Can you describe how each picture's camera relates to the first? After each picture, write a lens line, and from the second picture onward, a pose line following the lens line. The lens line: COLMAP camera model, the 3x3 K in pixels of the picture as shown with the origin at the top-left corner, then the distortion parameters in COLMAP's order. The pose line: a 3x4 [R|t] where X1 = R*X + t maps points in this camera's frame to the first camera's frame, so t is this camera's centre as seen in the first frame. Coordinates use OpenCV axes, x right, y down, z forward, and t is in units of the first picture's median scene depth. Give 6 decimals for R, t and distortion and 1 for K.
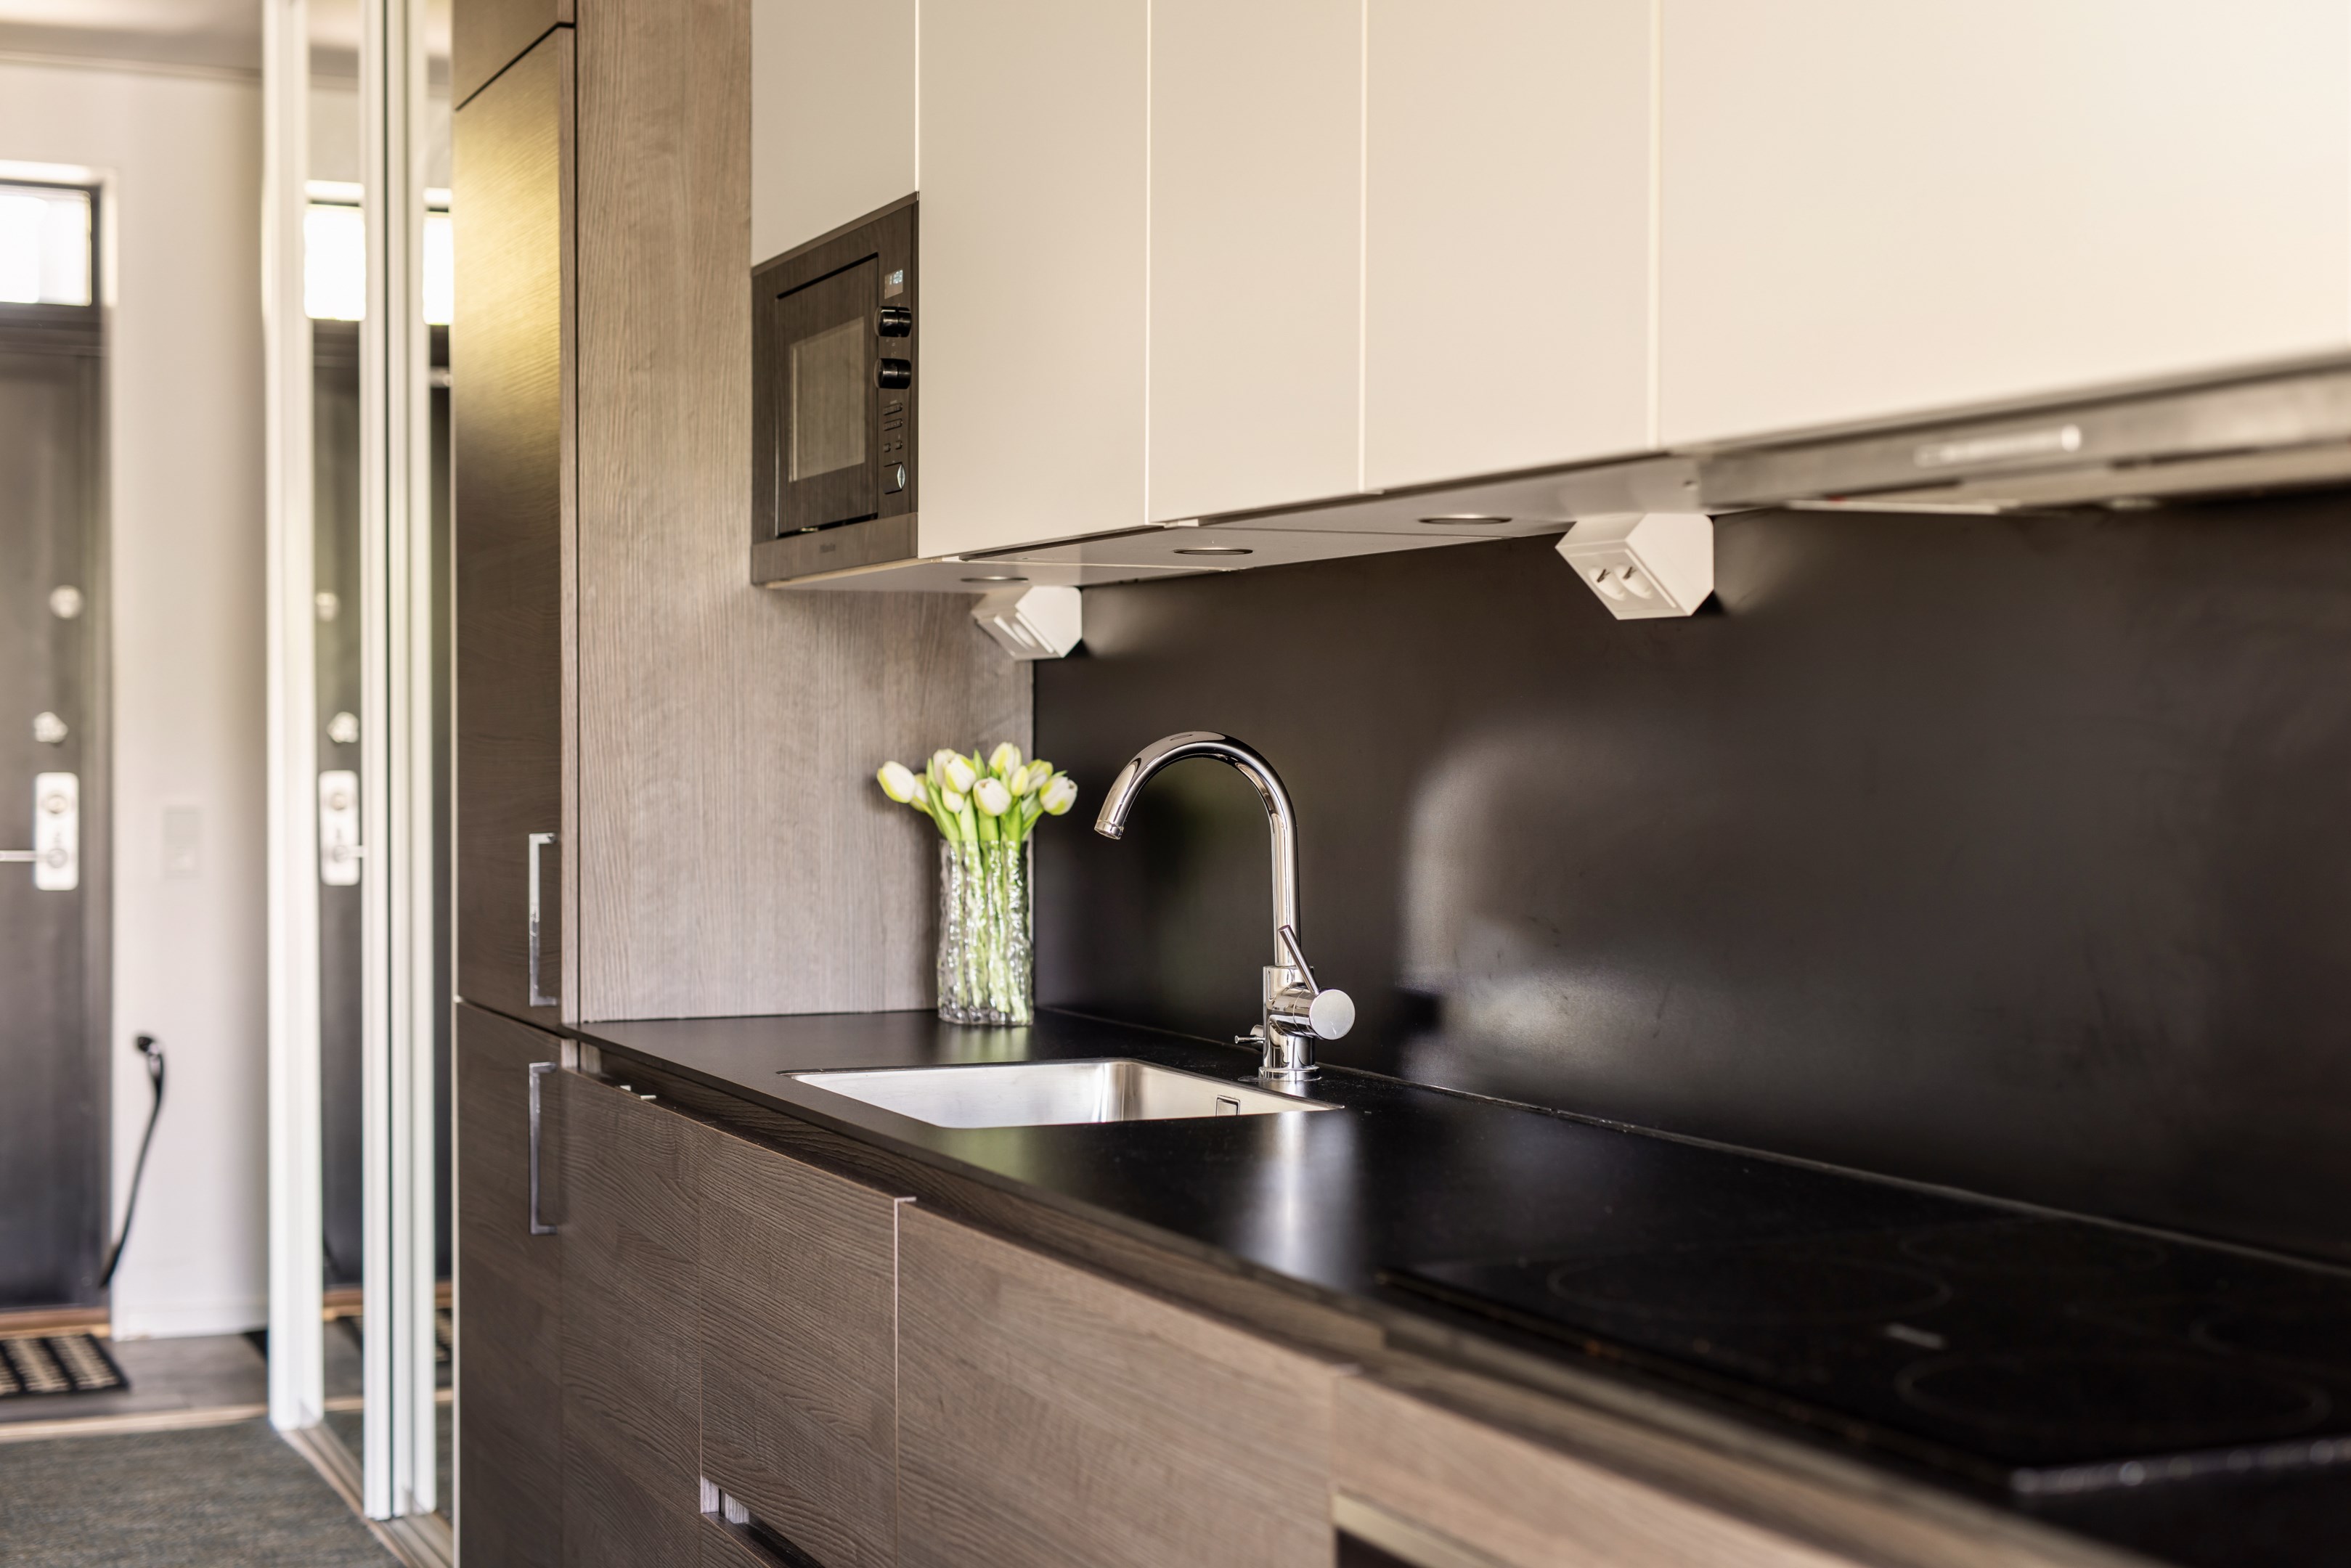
lens RADIAL K [[3257.5, 0, 1181.0], [0, 3257.5, 784.6], [0, 0, 1]] dist [-0.001883, 0.045951]
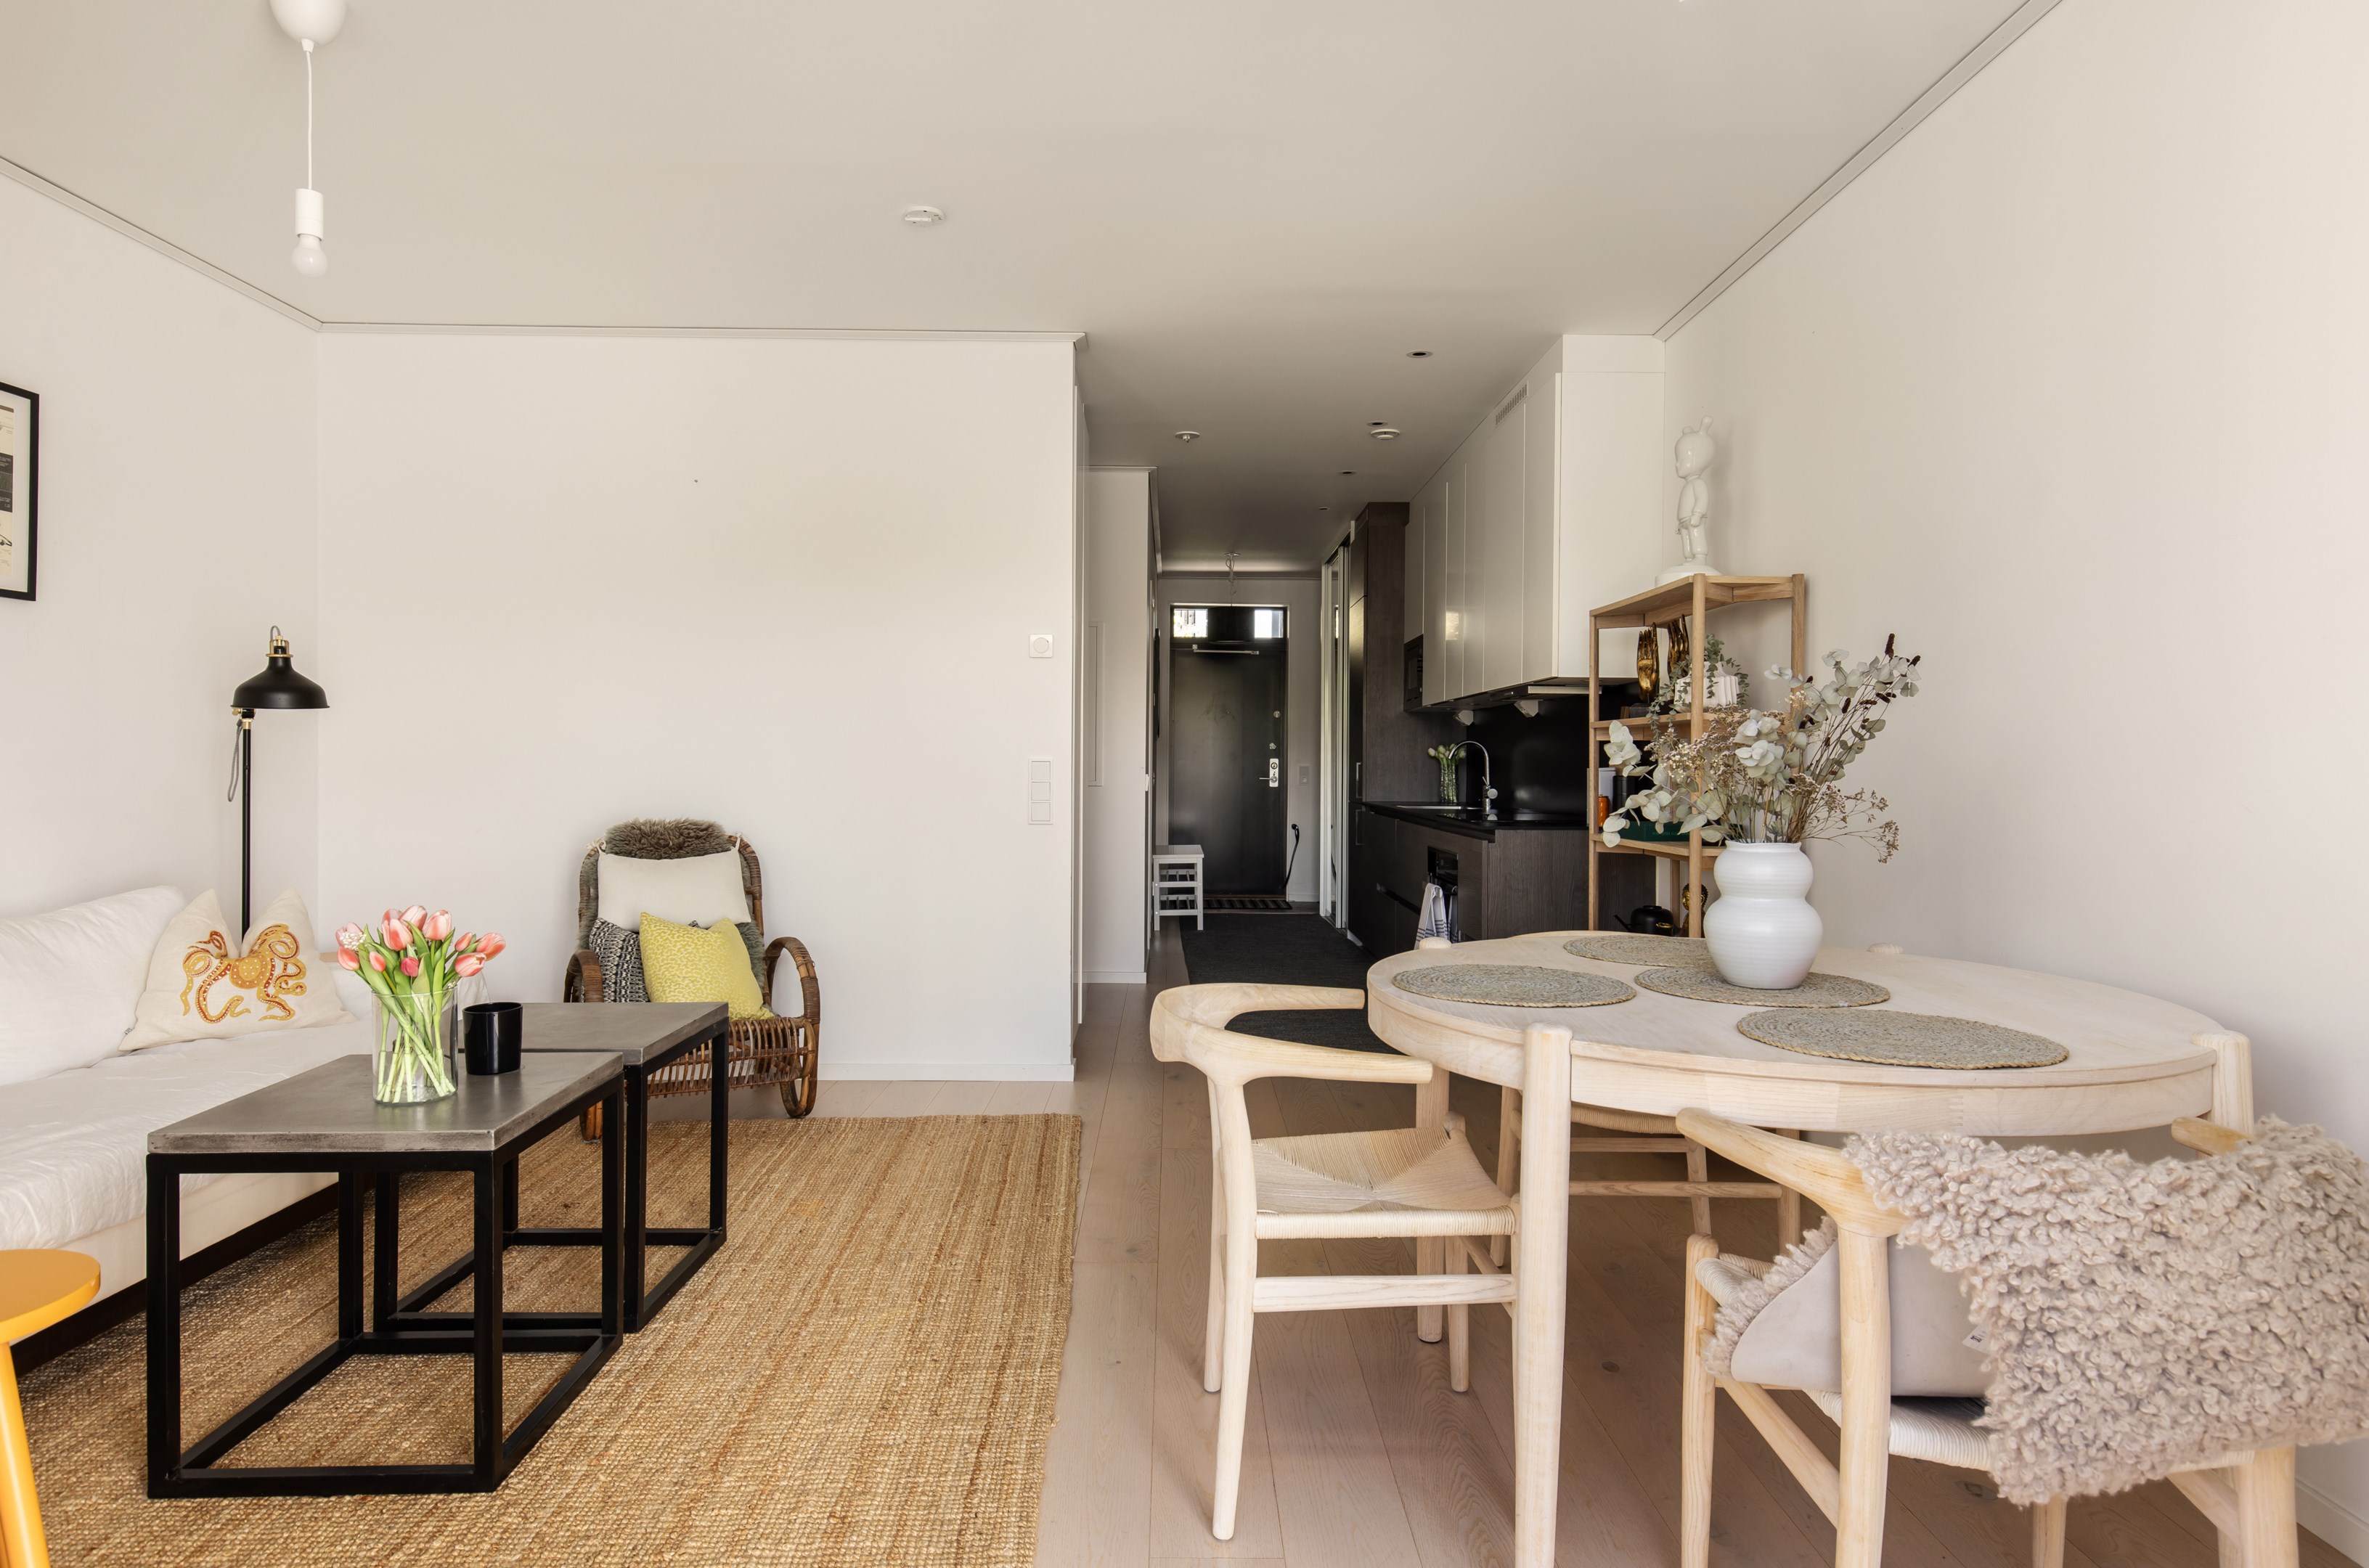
lens RADIAL K [[1350.7, 0, 1182.1], [0, 1350.7, 775.4], [0, 0, 1]] dist [-0.001140, 0.000233]
pose [[0.914192, 0.008677, -0.405188, 0.375995], [-0.011160, 0.999931, -0.003767, 0.044129], [0.405128, 0.007966, 0.914225, -0.939672]]
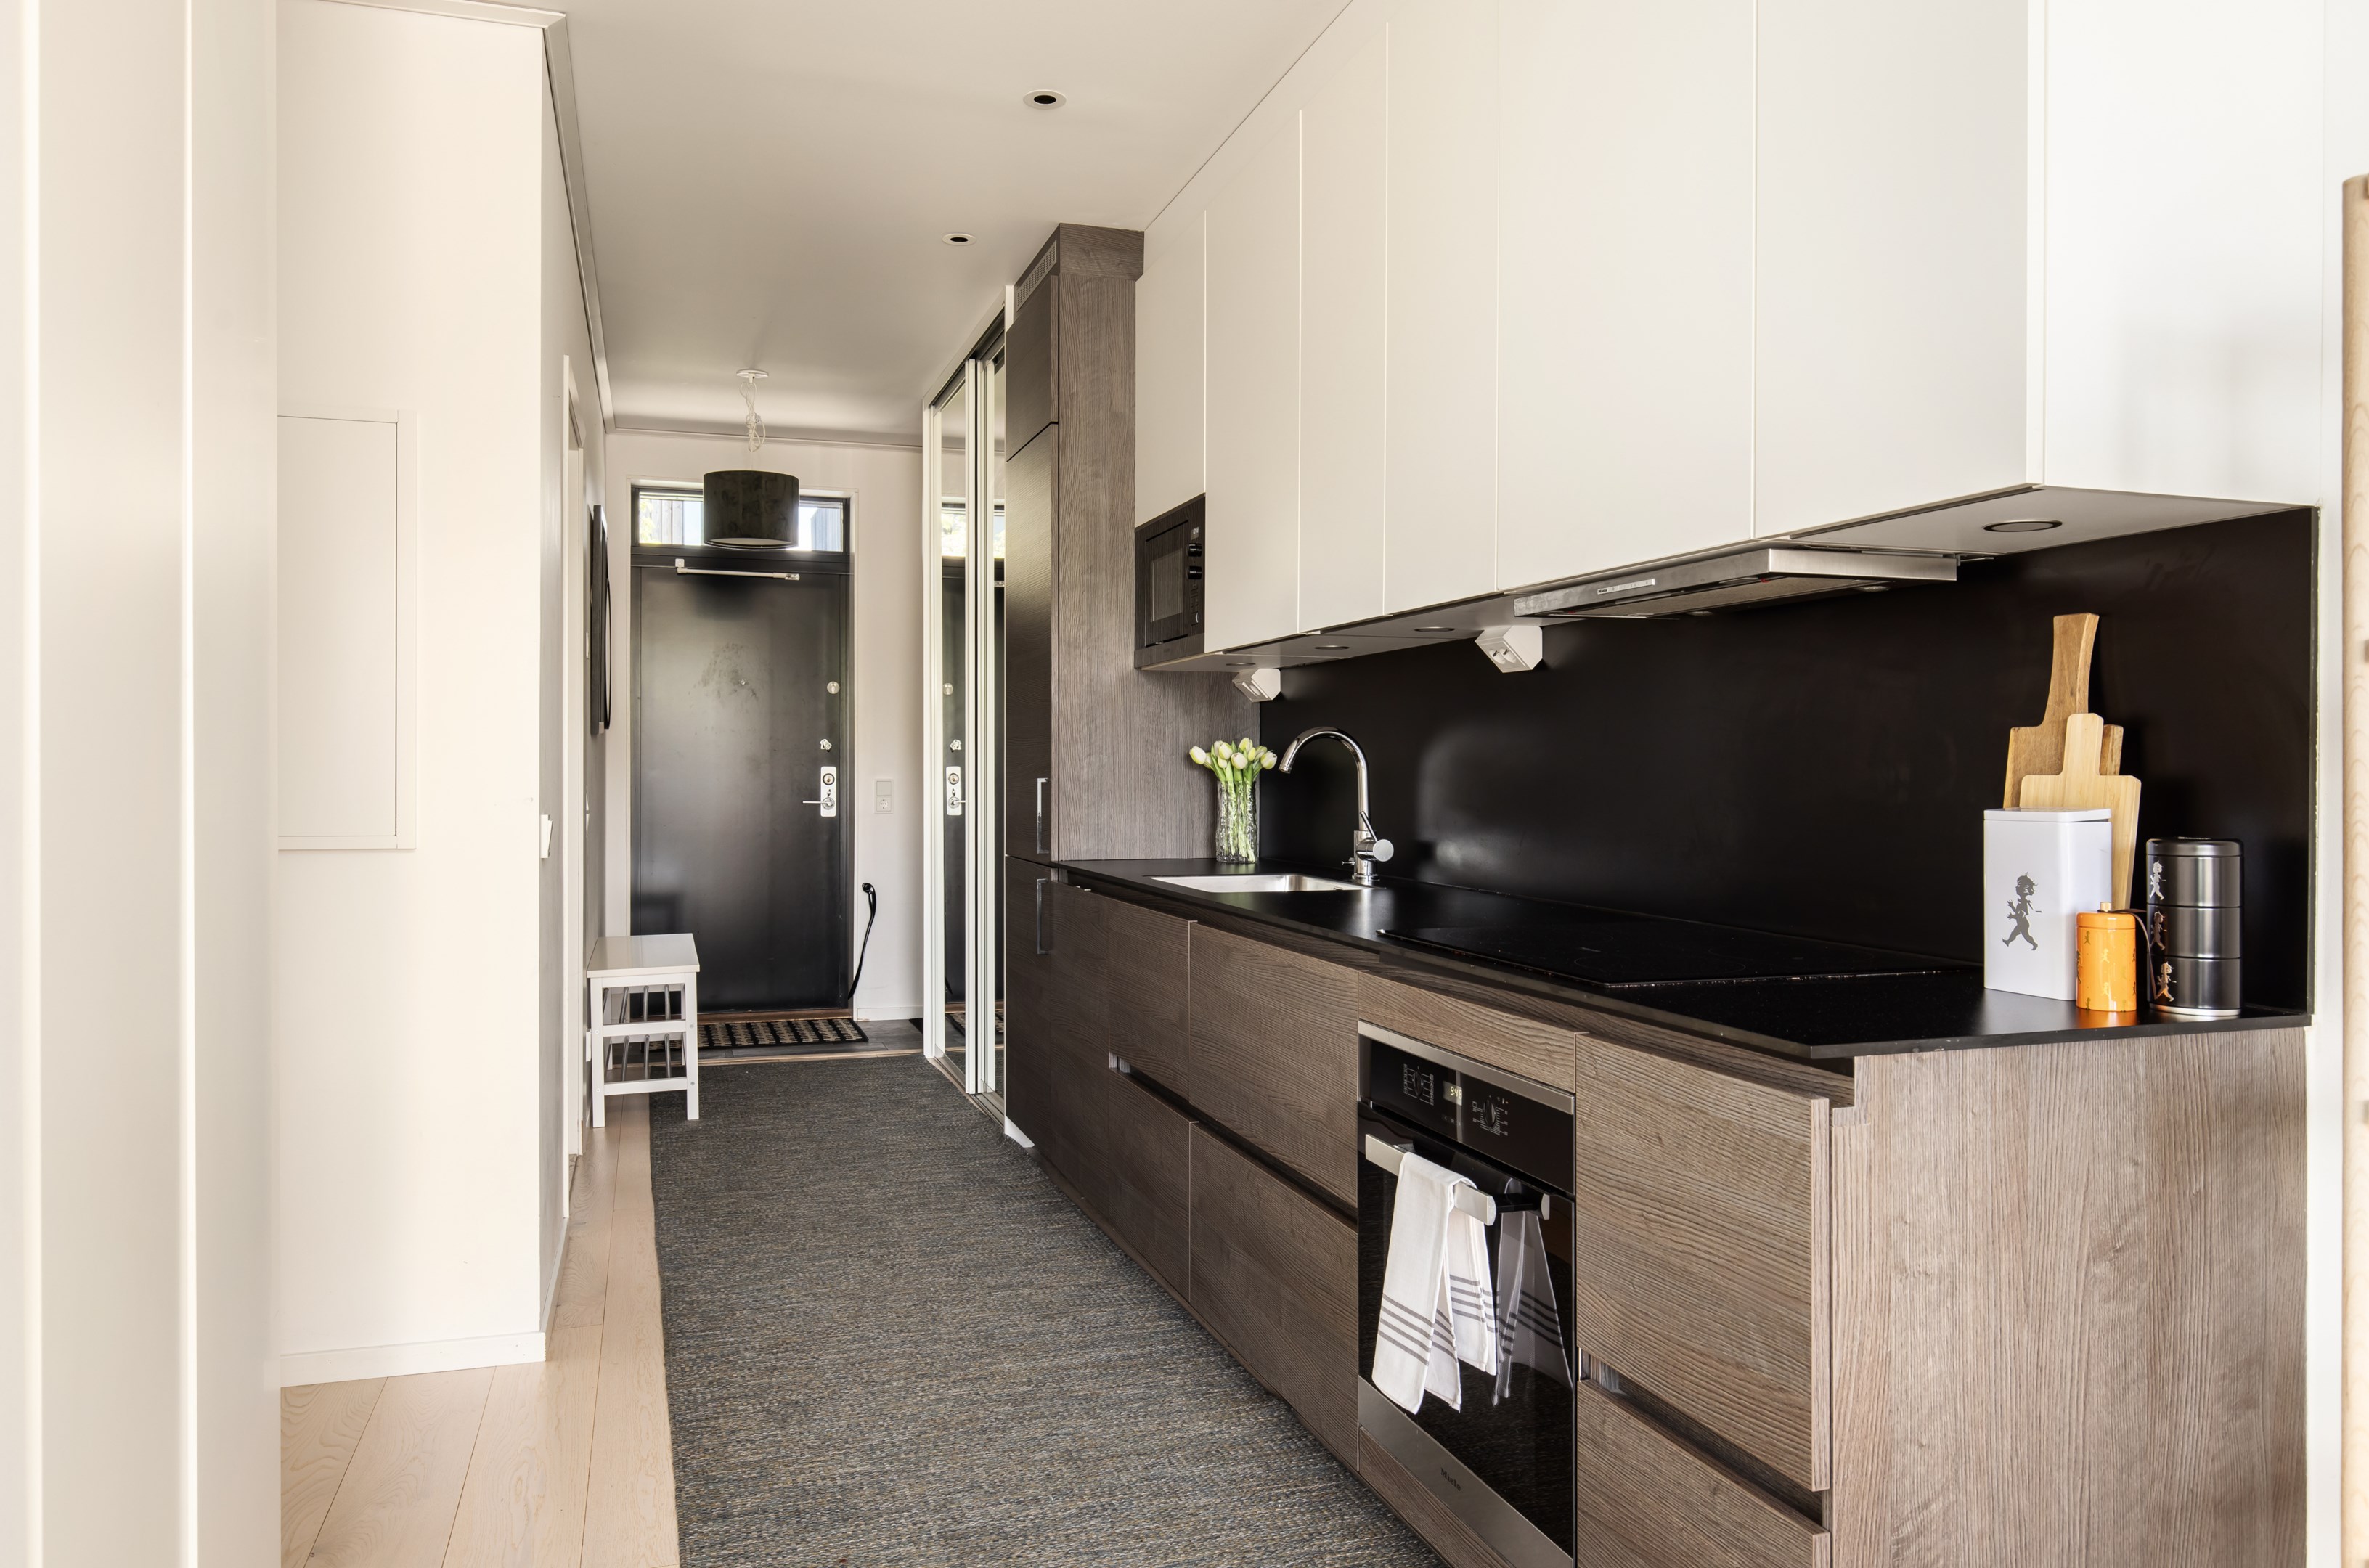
lens RADIAL K [[1618.2, 0, 1184.5], [0, 1618.2, 784.0], [0, 0, 1]] dist [-0.001807, -0.000103]
pose [[0.993991, 0.002262, -0.109440, 0.025845], [-0.002771, 0.999986, -0.004498, 0.023945], [0.109429, 0.004775, 0.993983, -0.112235]]
